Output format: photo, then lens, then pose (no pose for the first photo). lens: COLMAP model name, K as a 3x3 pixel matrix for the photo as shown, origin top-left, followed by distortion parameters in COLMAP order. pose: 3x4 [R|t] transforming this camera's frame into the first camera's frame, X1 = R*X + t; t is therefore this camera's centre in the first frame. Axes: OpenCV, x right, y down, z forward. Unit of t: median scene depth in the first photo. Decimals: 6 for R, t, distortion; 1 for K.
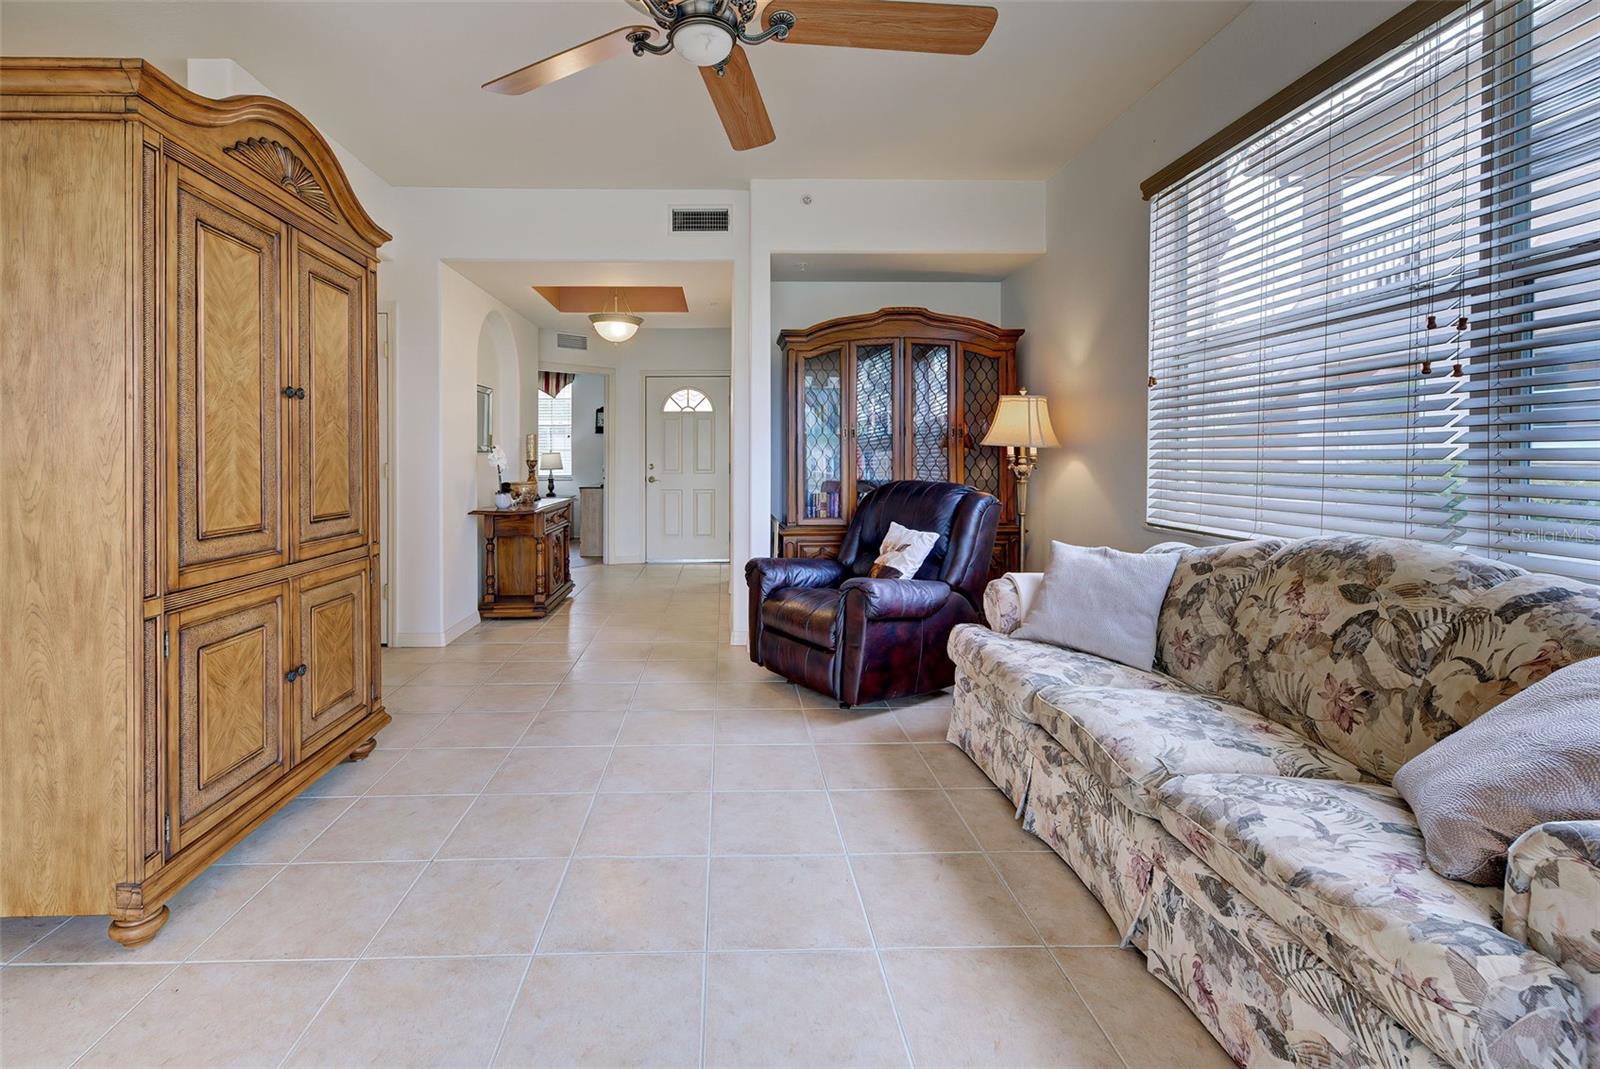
lens RADIAL K [[693.8, 0, 773.7], [0, 693.8, 465.2], [0, 0, 1]] dist [0.008747, -0.002237]
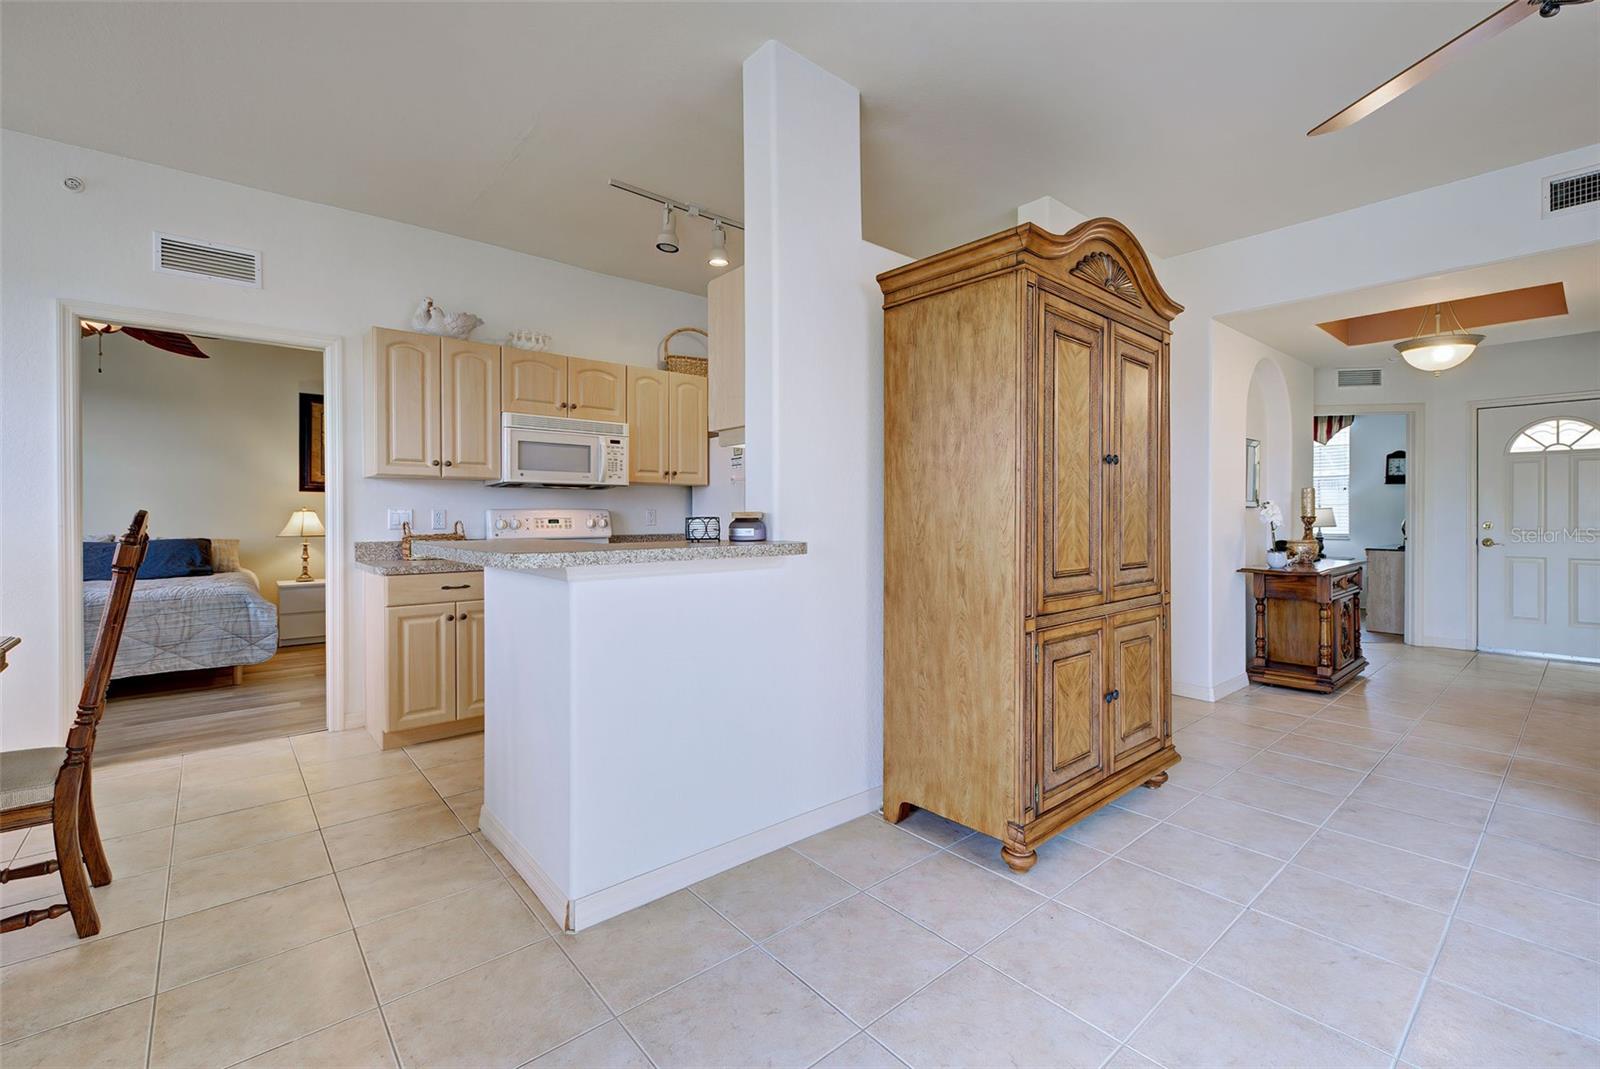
lens RADIAL K [[693.8, 0, 821.3], [0, 693.8, 513.3], [0, 0, 1]] dist [0.008747, -0.002237]
pose [[0.622041, 0.002714, -0.782980, -0.072262], [-0.010033, 0.999940, -0.004505, -0.001871], [0.782921, 0.010658, 0.622030, -0.125655]]
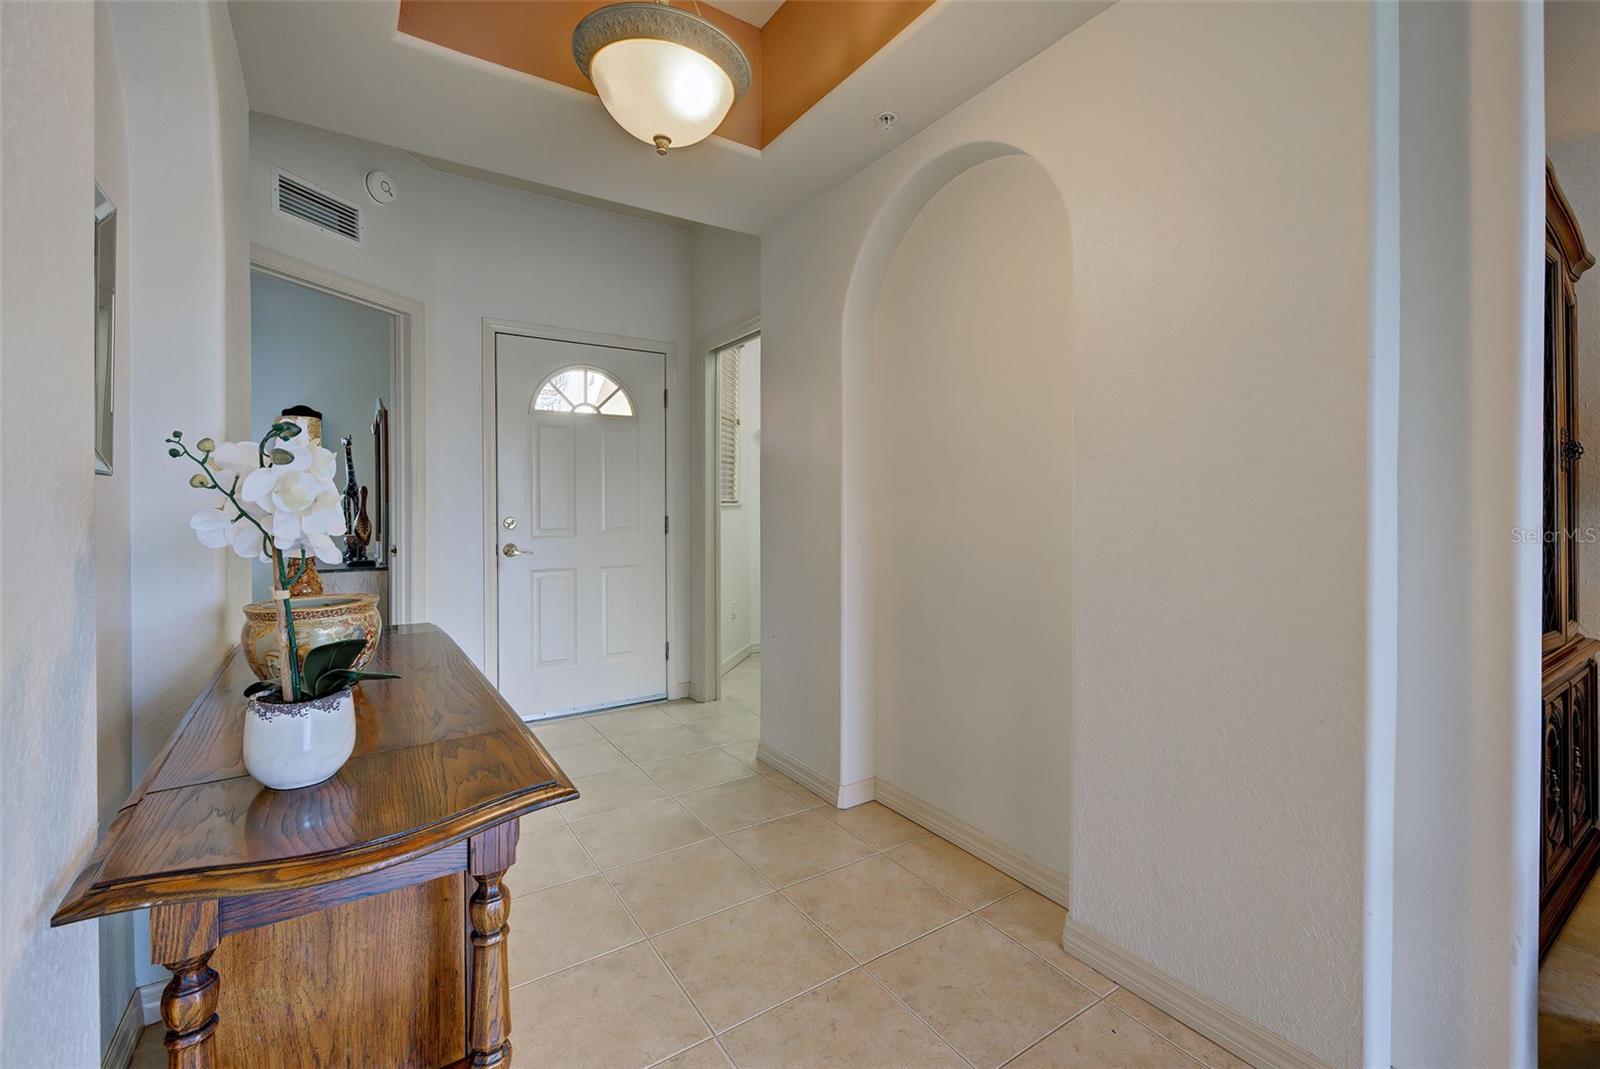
lens RADIAL K [[693.8, 0, 817.4], [0, 693.8, 509.7], [0, 0, 1]] dist [0.008747, -0.002237]
pose [[0.853975, 0.000010, 0.520313, -0.576952], [0.000621, 0.999999, -0.001037, -0.015873], [-0.520313, 0.001209, 0.853975, 1.144345]]
